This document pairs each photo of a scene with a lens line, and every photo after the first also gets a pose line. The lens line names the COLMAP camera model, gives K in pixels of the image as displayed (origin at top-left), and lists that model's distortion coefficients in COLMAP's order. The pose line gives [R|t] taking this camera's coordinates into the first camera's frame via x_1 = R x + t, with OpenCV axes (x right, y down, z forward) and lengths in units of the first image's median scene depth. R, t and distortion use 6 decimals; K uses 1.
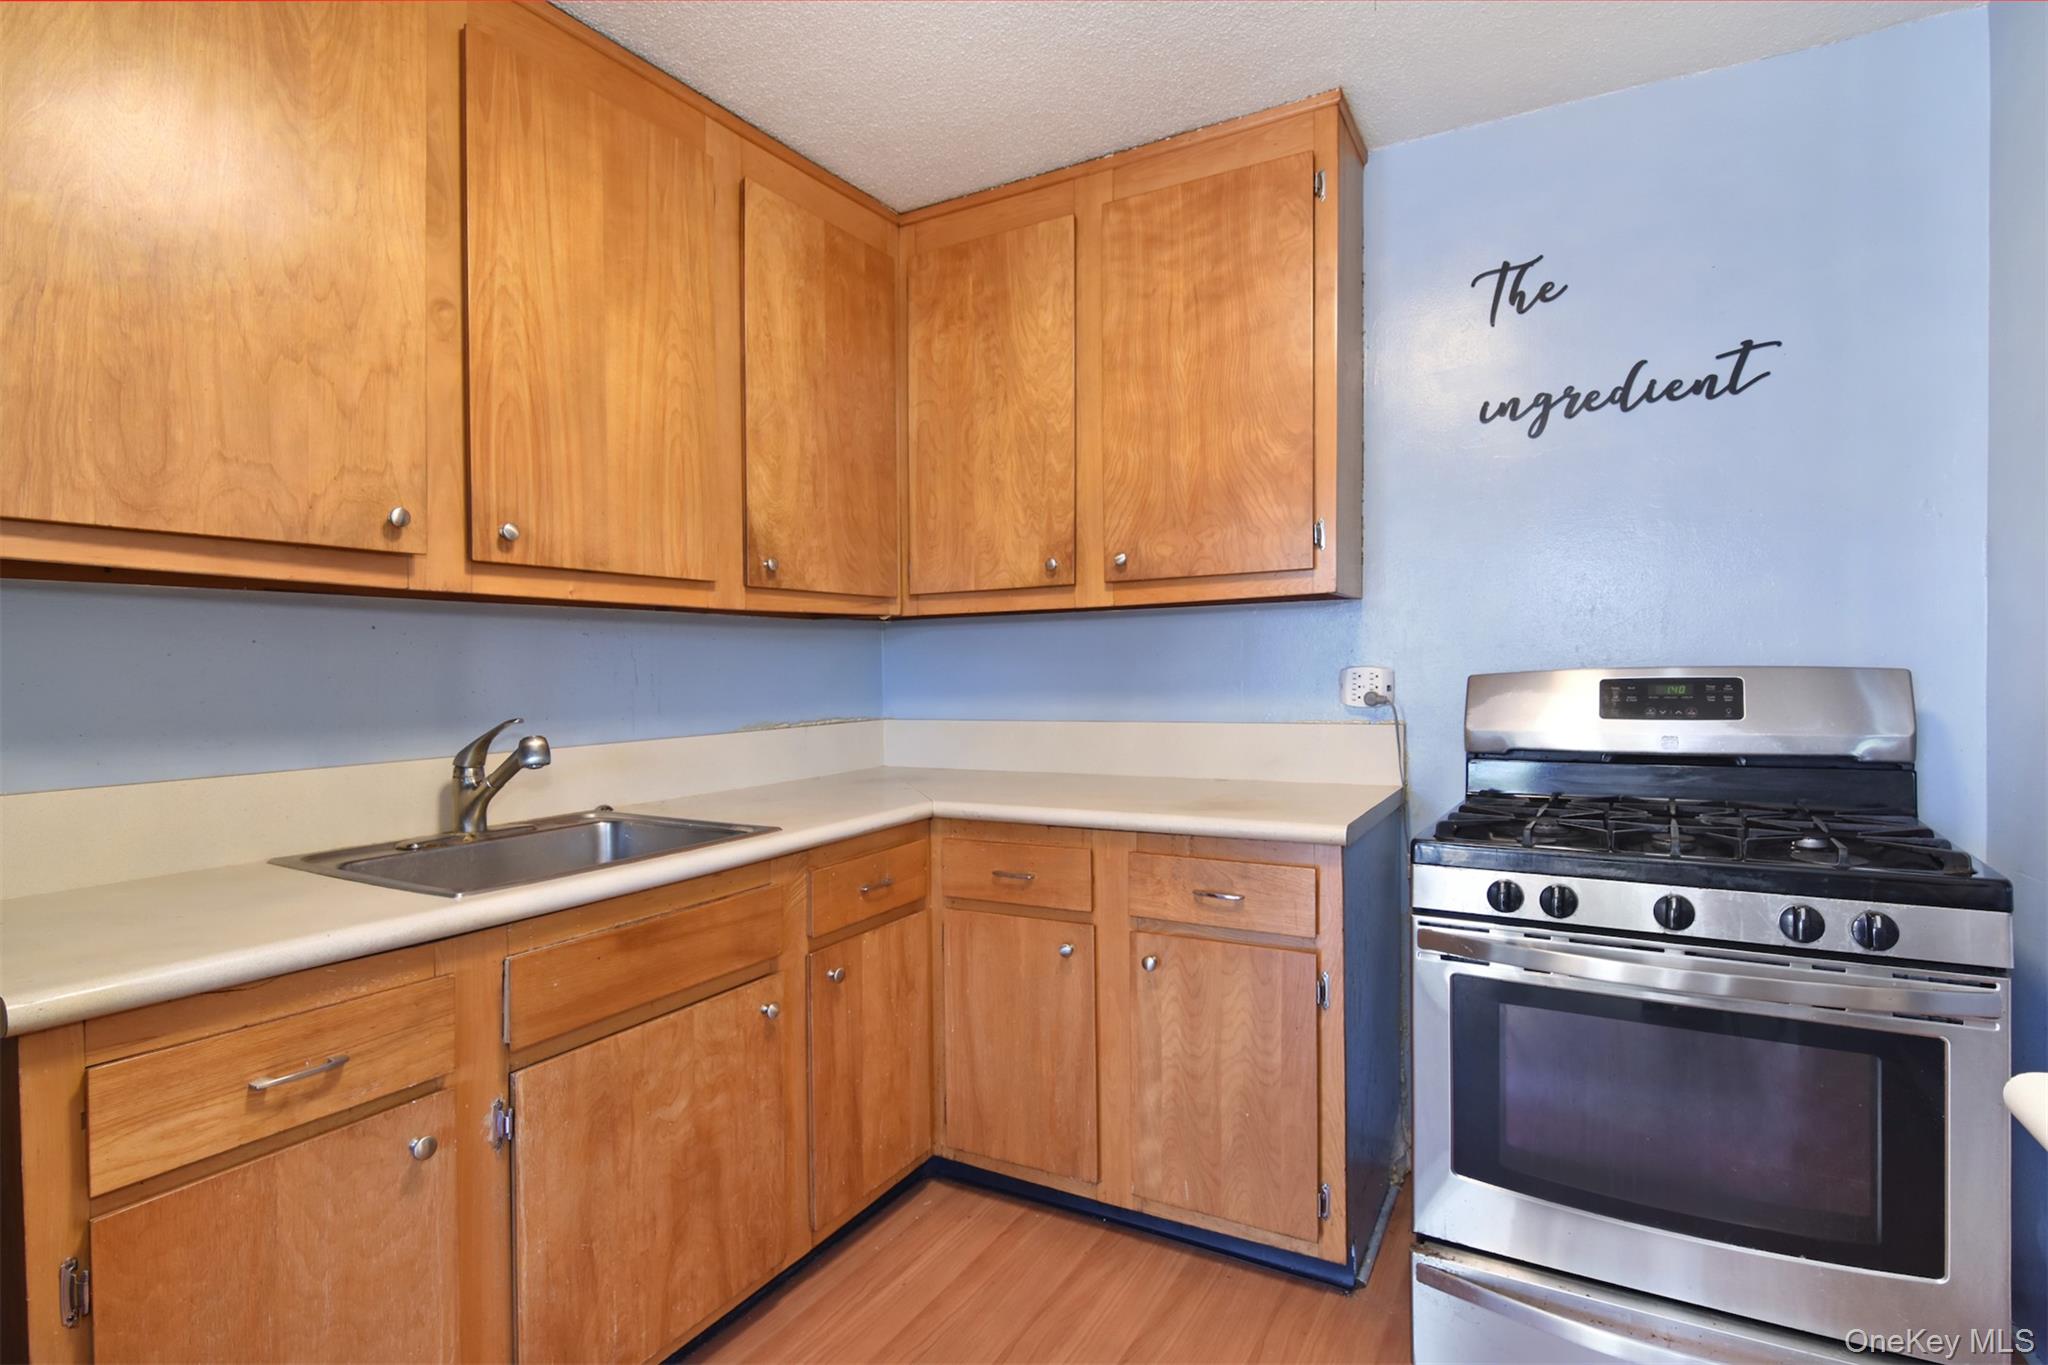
lens RADIAL K [[1016.9, 0, 1022.9], [0, 1016.9, 678.0], [0, 0, 1]] dist [-0.015672, -0.000179]
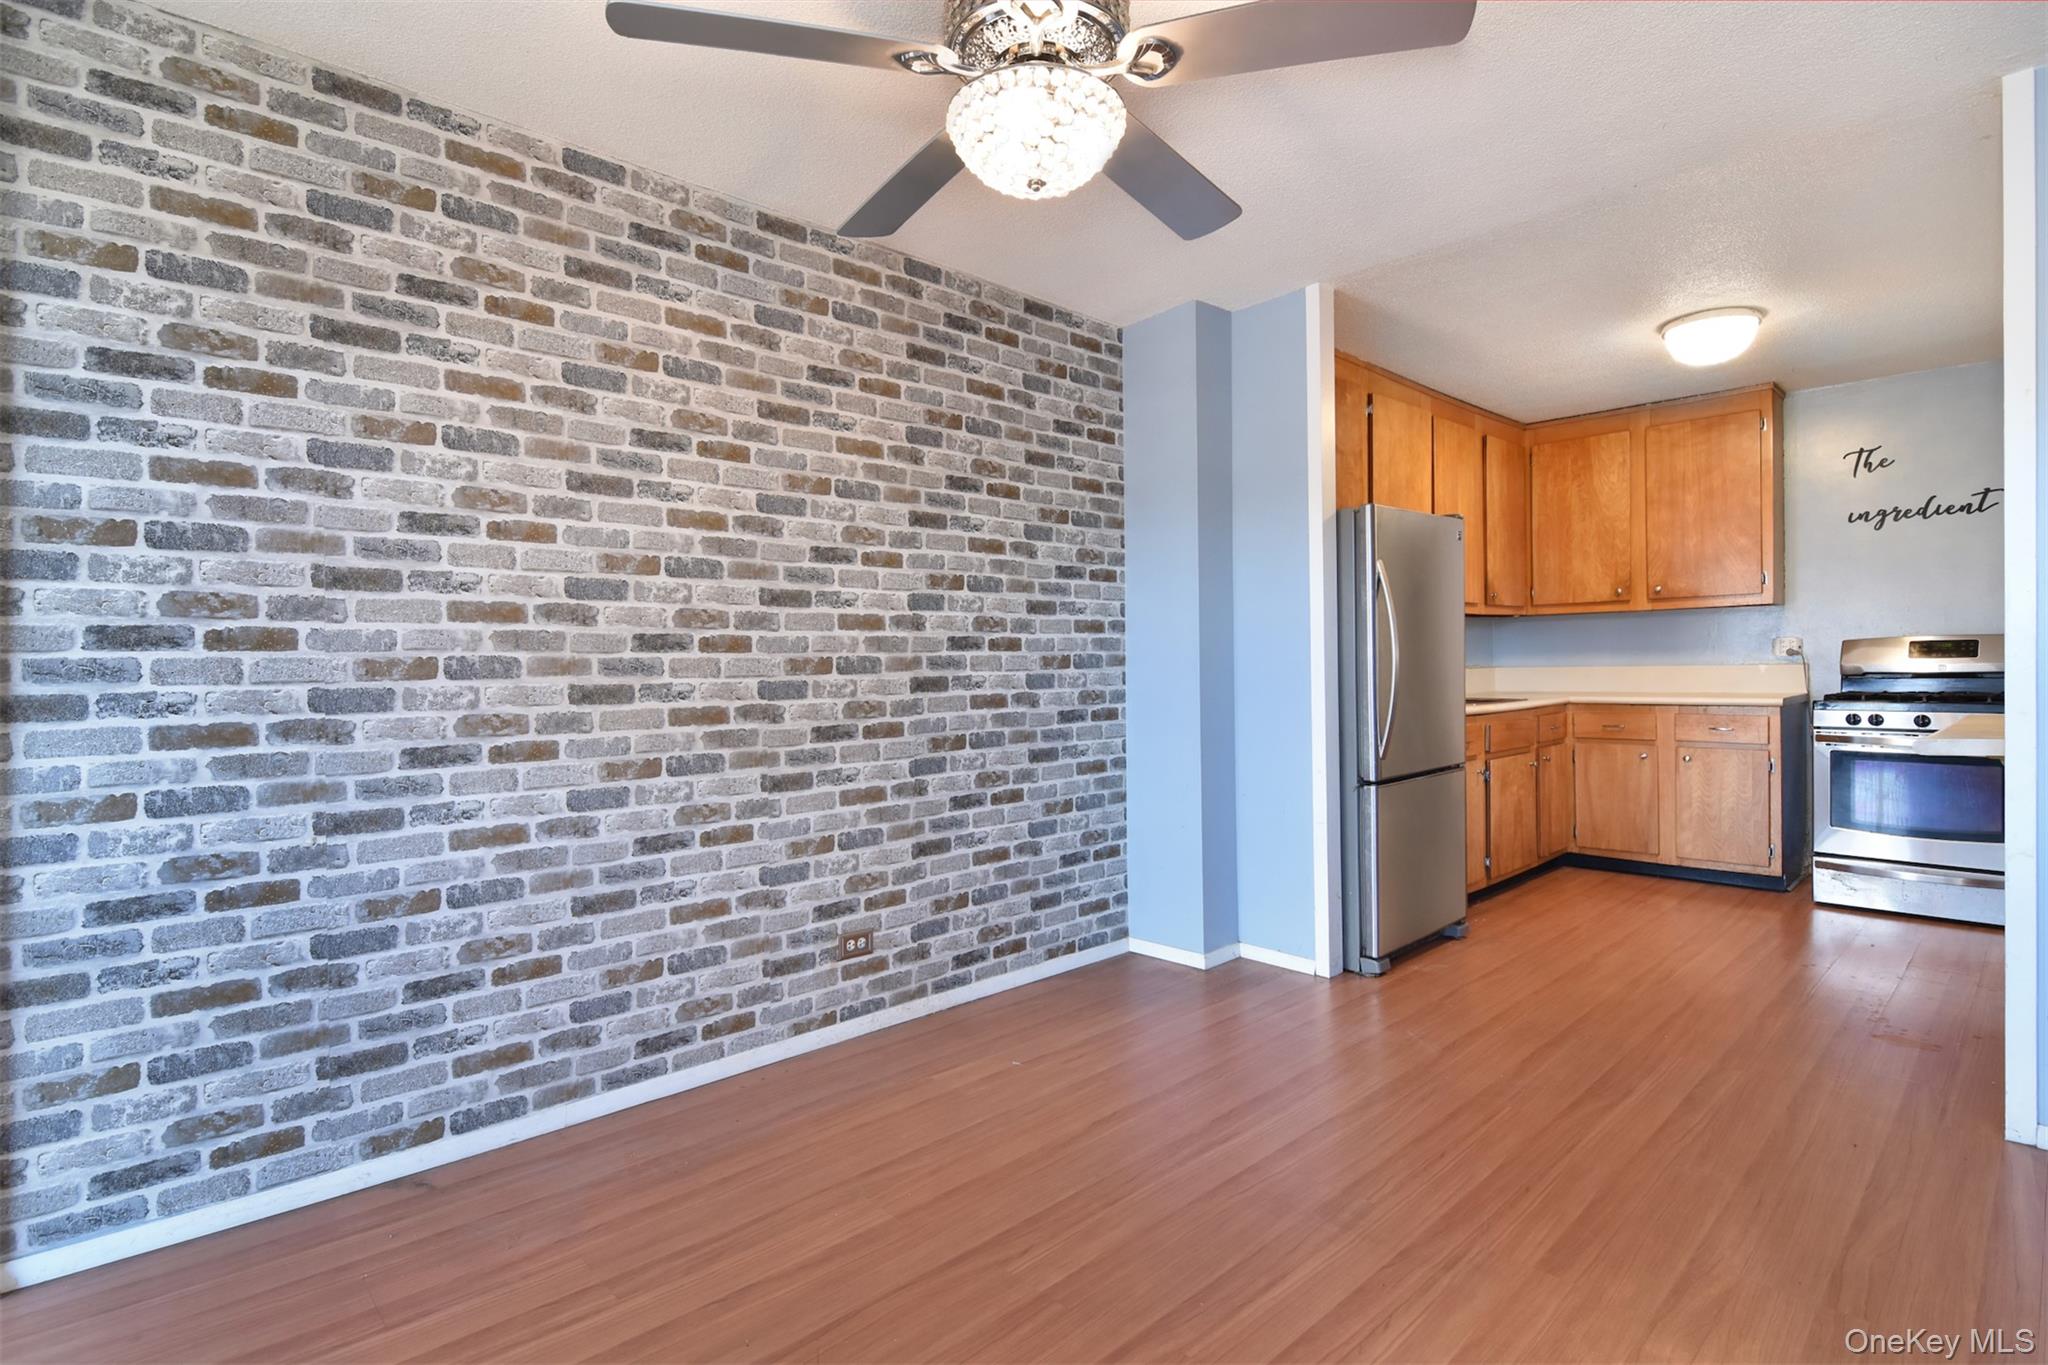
lens RADIAL K [[982.7, 0, 1024.7], [0, 982.7, 655.2], [0, 0, 1]] dist [-0.026094, -0.000301]
pose [[0.950528, -0.000850, -0.310637, -0.717195], [-0.001391, 0.999975, -0.006994, 0.056821], [0.310635, 0.007080, 0.950503, -1.849951]]
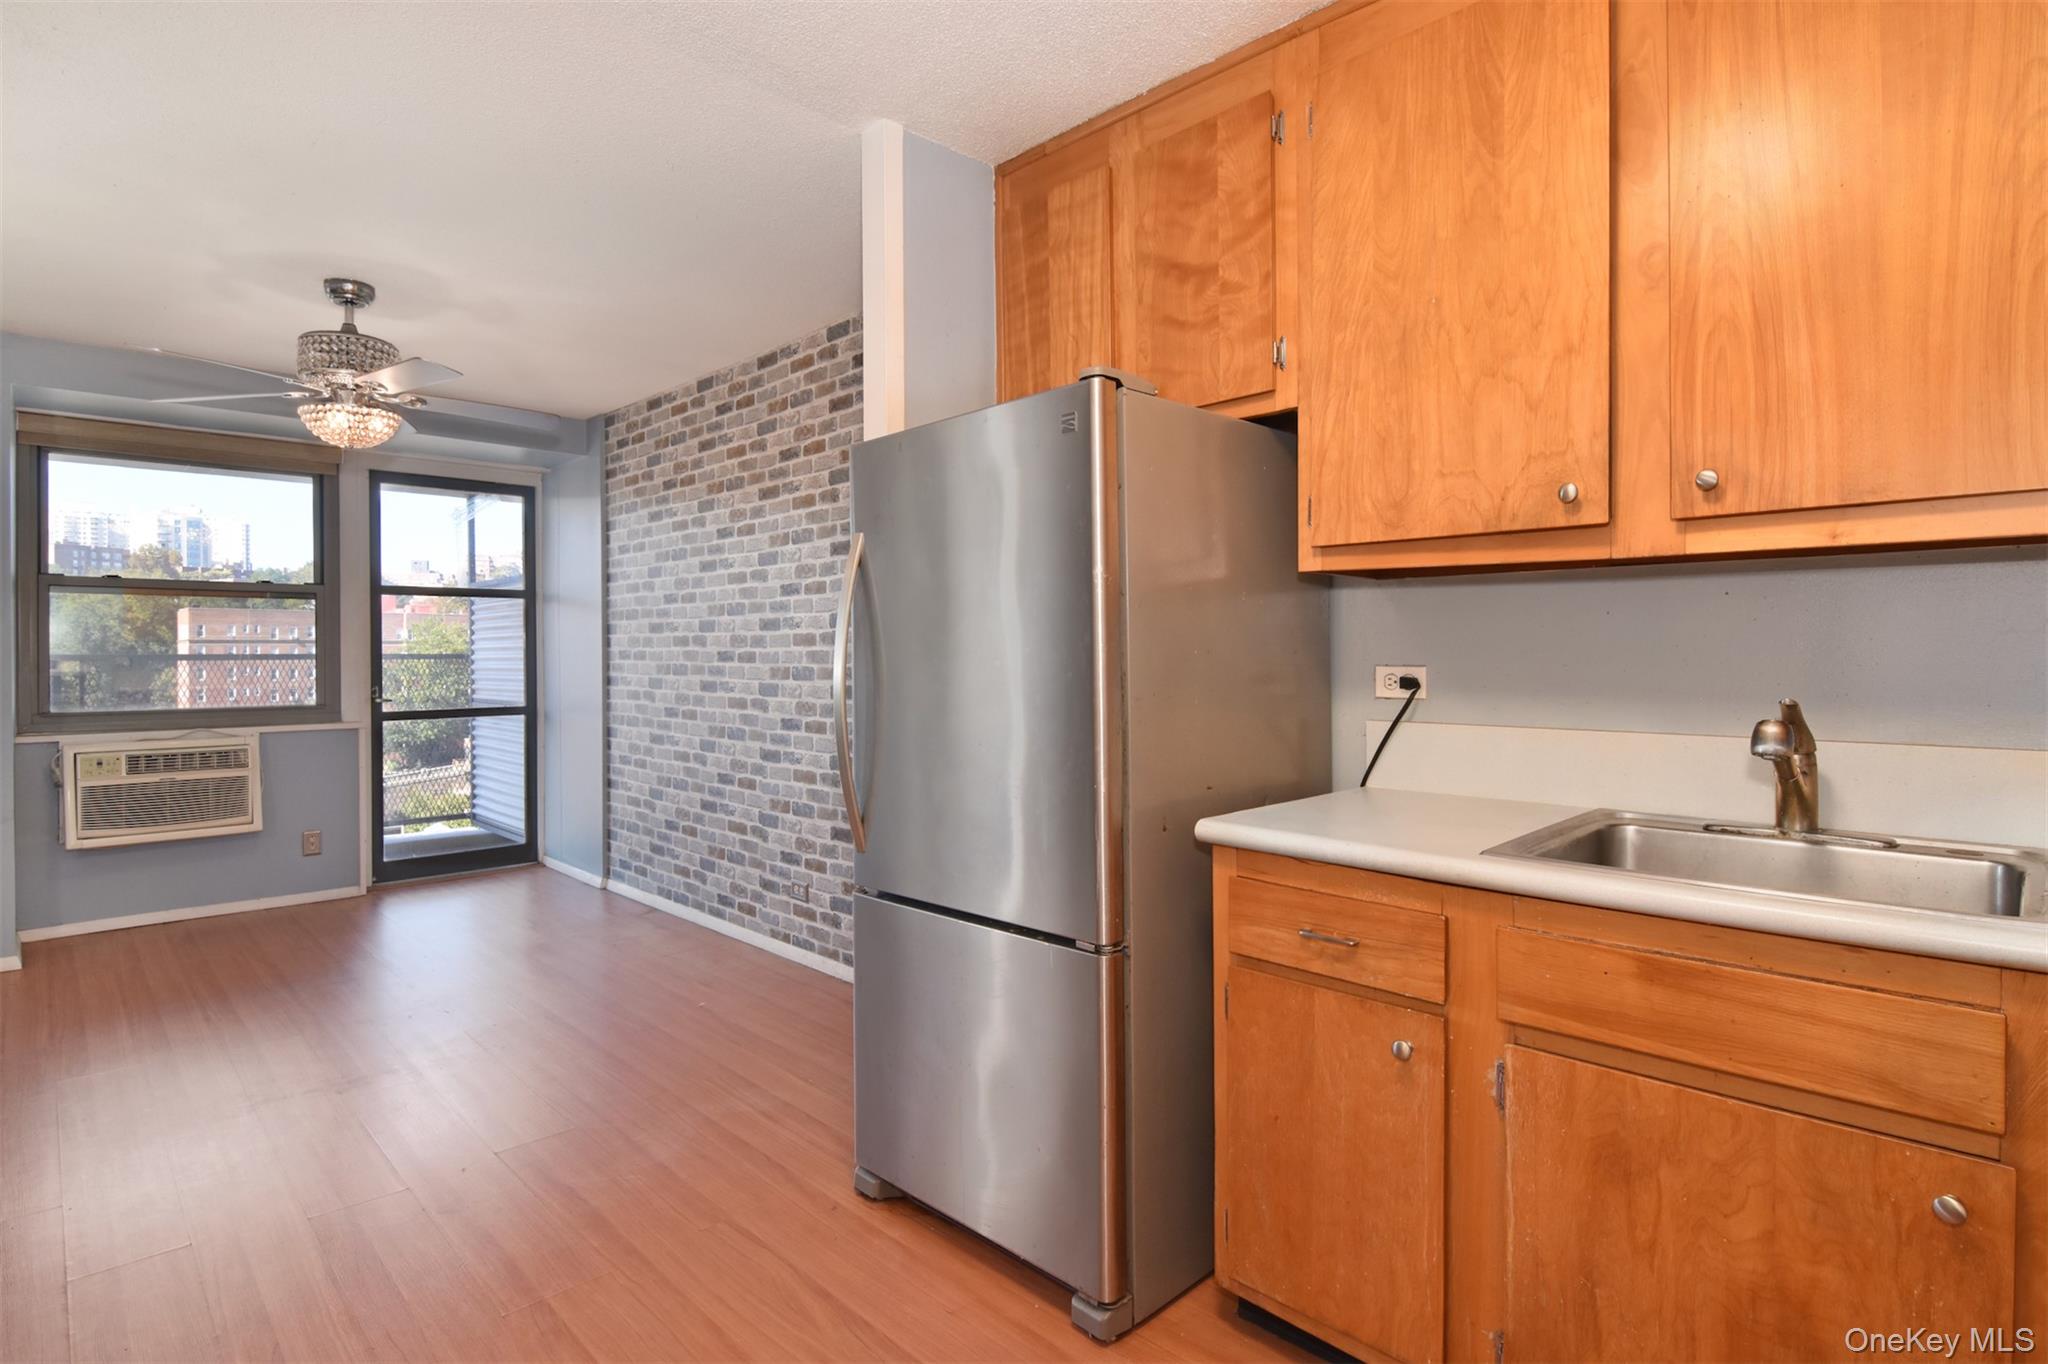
lens RADIAL K [[1016.9, 0, 1022.9], [0, 1016.9, 677.5], [0, 0, 1]] dist [-0.015672, -0.000179]
pose [[-0.261466, 0.029475, -0.964763, 0.445775], [-0.006913, 0.999451, 0.032408, 0.000986], [0.965188, 0.015143, -0.261119, 0.613888]]
